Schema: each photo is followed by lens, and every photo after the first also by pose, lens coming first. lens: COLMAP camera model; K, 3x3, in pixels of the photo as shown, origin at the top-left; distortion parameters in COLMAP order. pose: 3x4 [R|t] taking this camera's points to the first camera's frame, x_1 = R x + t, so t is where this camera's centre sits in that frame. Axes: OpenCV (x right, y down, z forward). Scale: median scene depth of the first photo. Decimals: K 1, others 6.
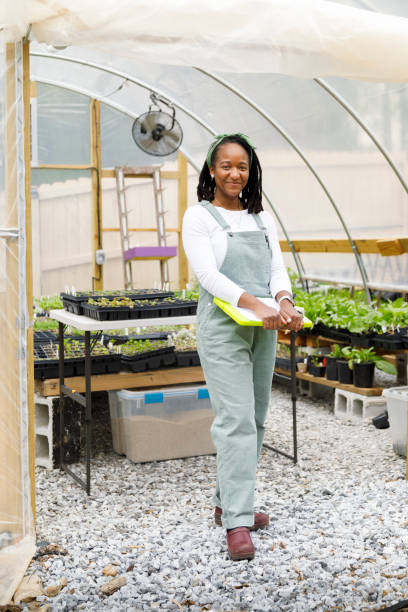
lens RADIAL K [[1081.5, 0, 196.6], [0, 1081.5, 321.1], [0, 0, 1]] dist [0.021289, 0.000000]
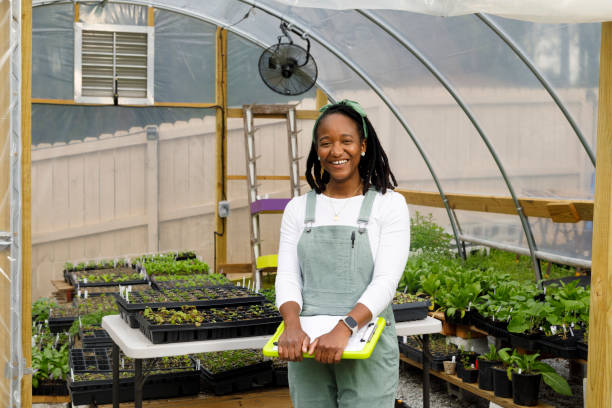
lens RADIAL K [[1081.5, 0, 289.0], [0, 1081.5, 198.0], [0, 0, 1]] dist [0.021289, 0.000000]
pose [[0.997086, 0.016610, -0.074452, 0.030236], [-0.019354, 0.999154, -0.036278, -0.041325], [0.073787, 0.037614, 0.996564, 0.155521]]
